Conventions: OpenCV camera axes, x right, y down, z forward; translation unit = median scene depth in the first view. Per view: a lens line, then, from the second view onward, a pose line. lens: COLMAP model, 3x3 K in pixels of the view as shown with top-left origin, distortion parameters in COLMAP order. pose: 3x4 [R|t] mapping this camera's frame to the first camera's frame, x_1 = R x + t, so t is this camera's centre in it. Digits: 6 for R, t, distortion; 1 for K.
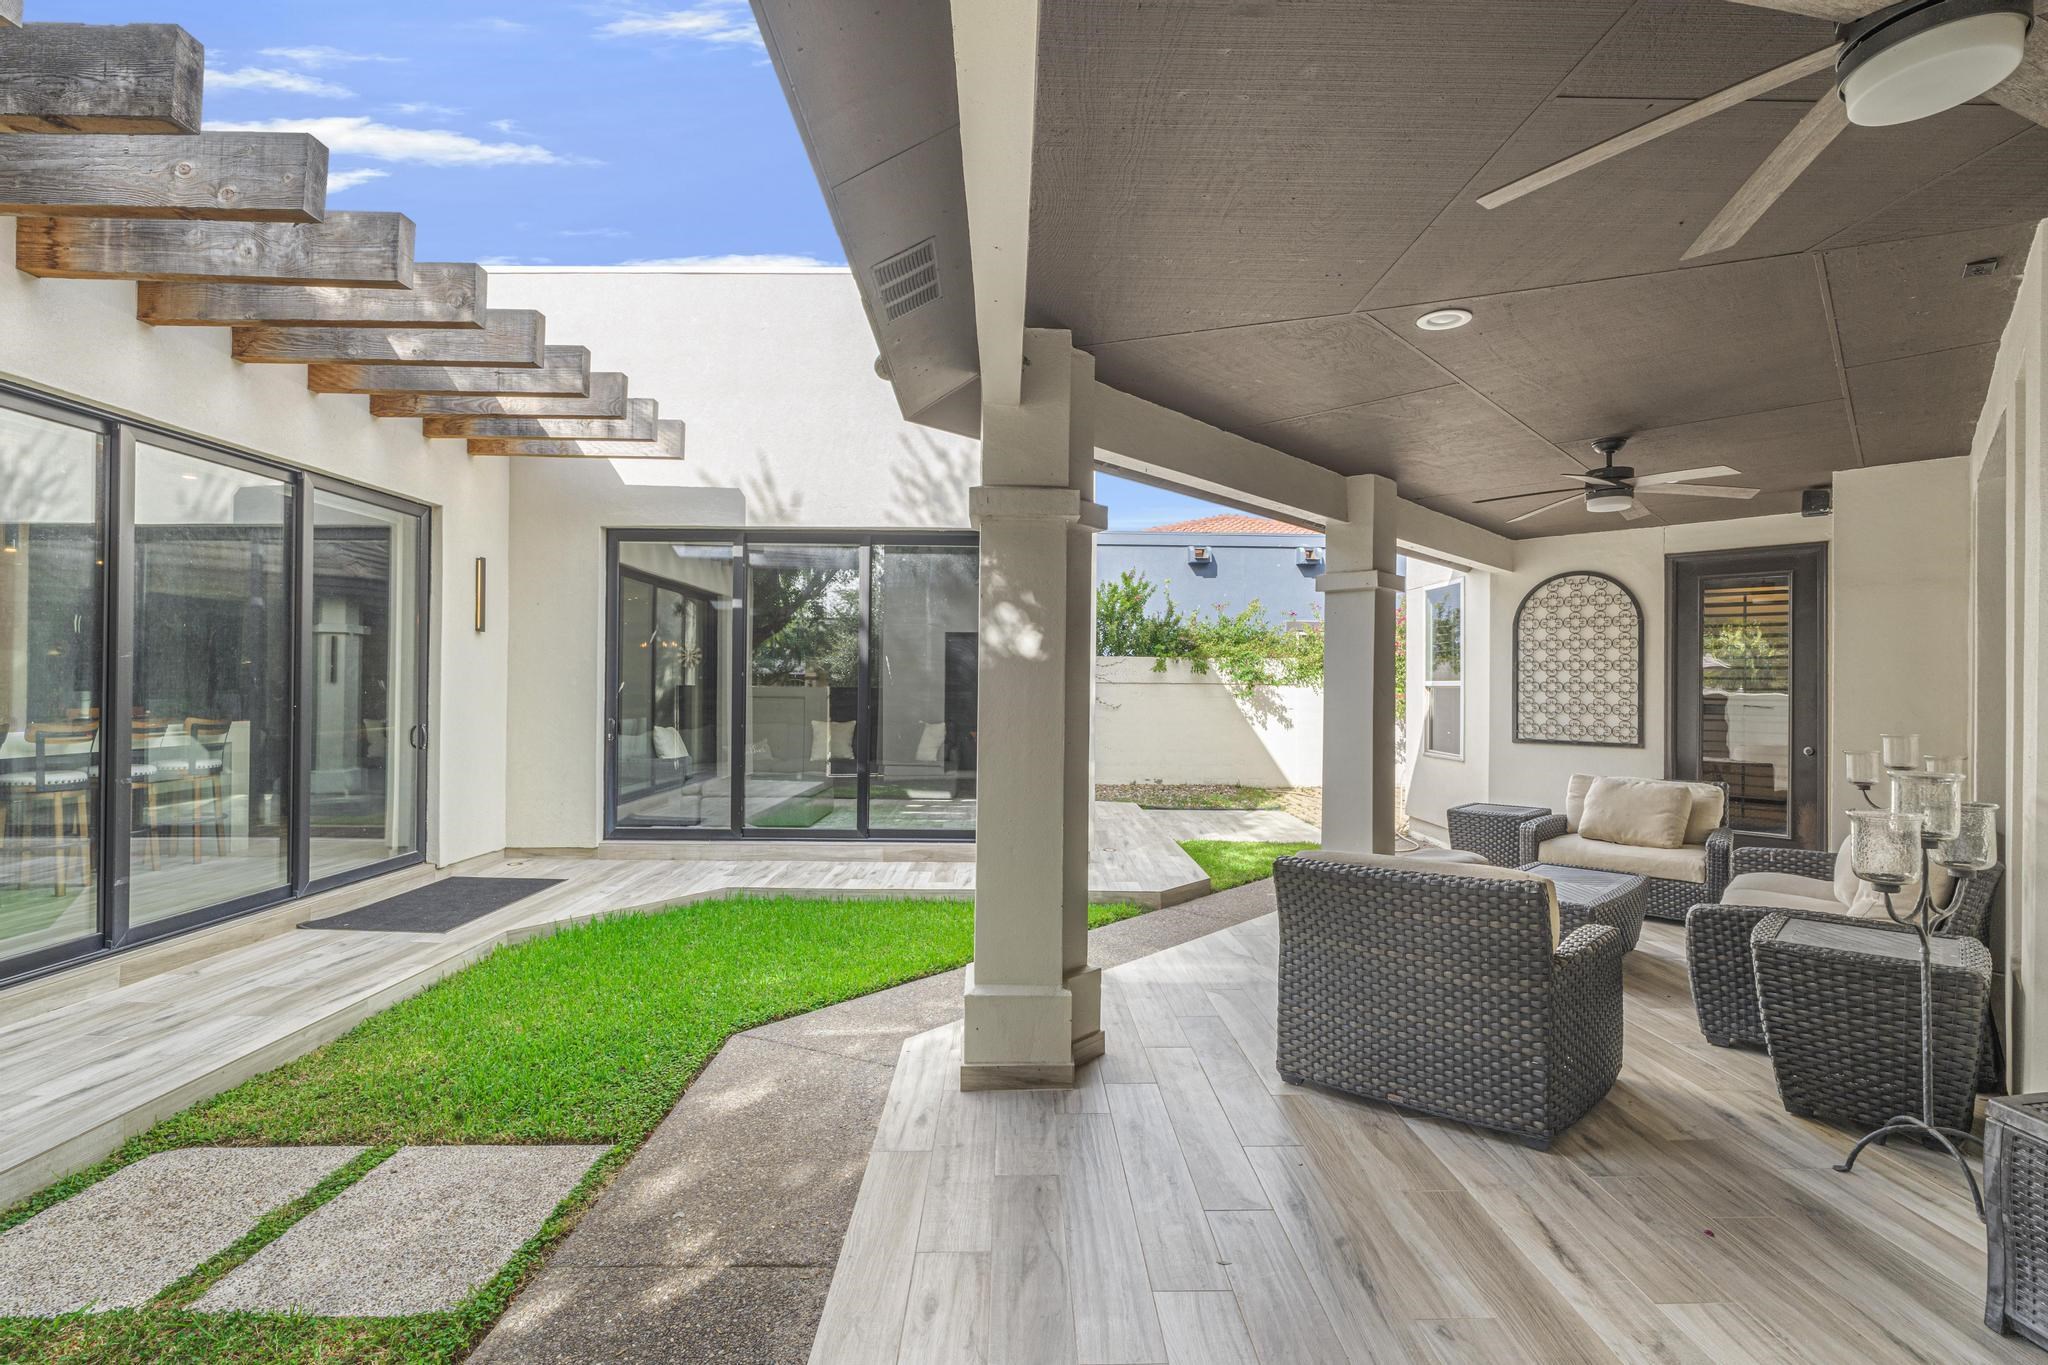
lens RADIAL K [[916.5, 0, 1025.2], [0, 916.5, 671.5], [0, 0, 1]] dist [-0.004583, 0.000553]
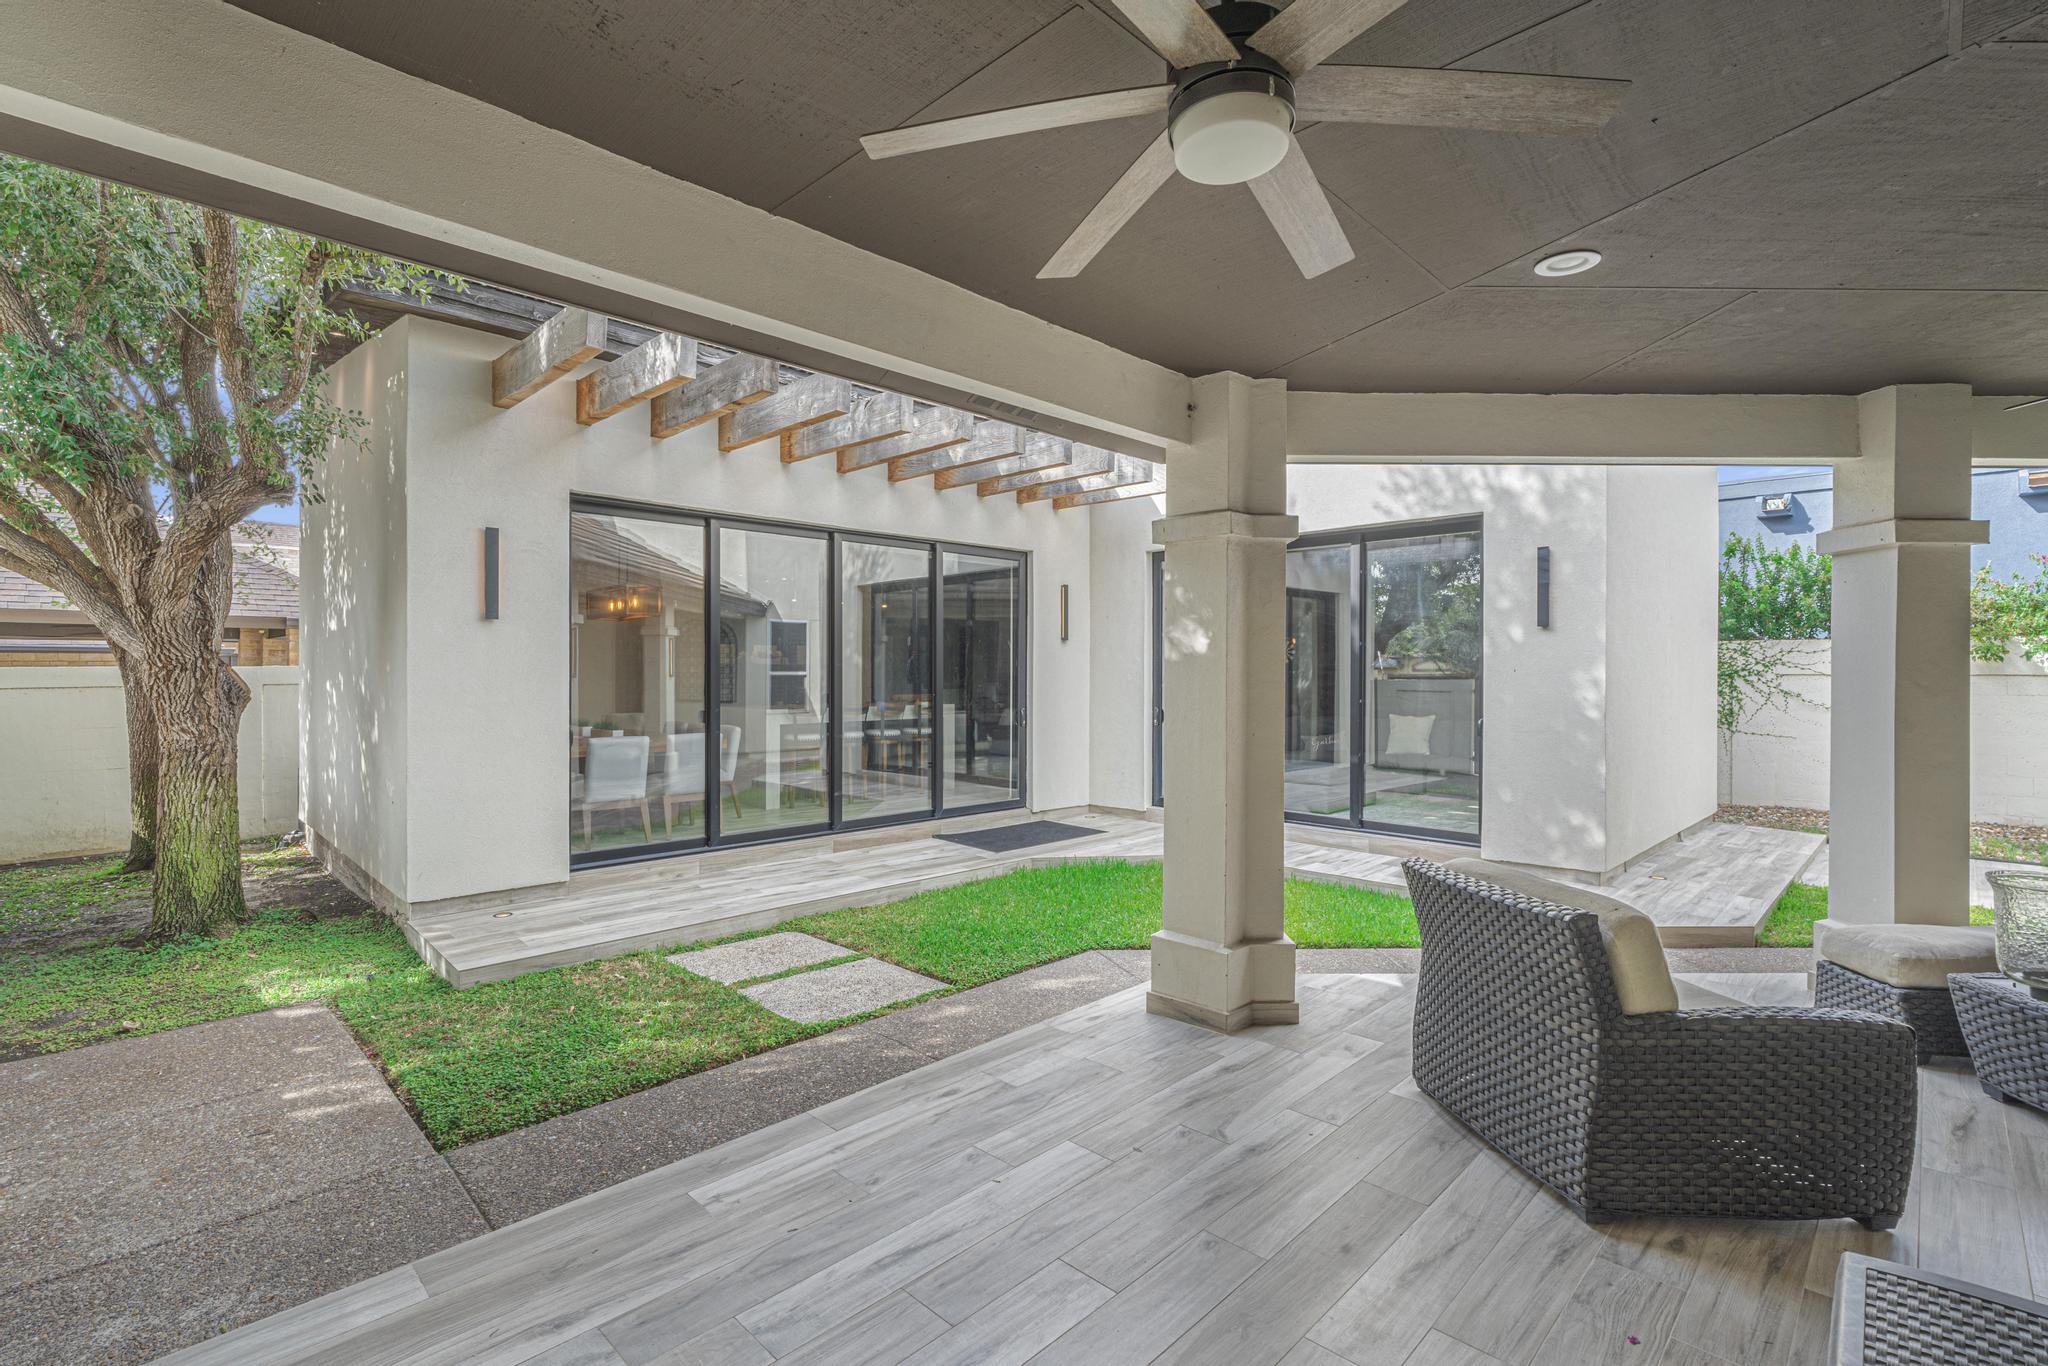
lens RADIAL K [[933.2, 0, 1023.6], [0, 933.2, 656.5], [0, 0, 1]] dist [-0.008699, 0.000406]
pose [[0.697721, -0.019795, -0.716096, 0.695668], [0.014390, 0.999804, -0.013616, -0.004184], [0.716225, -0.000804, 0.697869, 0.007591]]
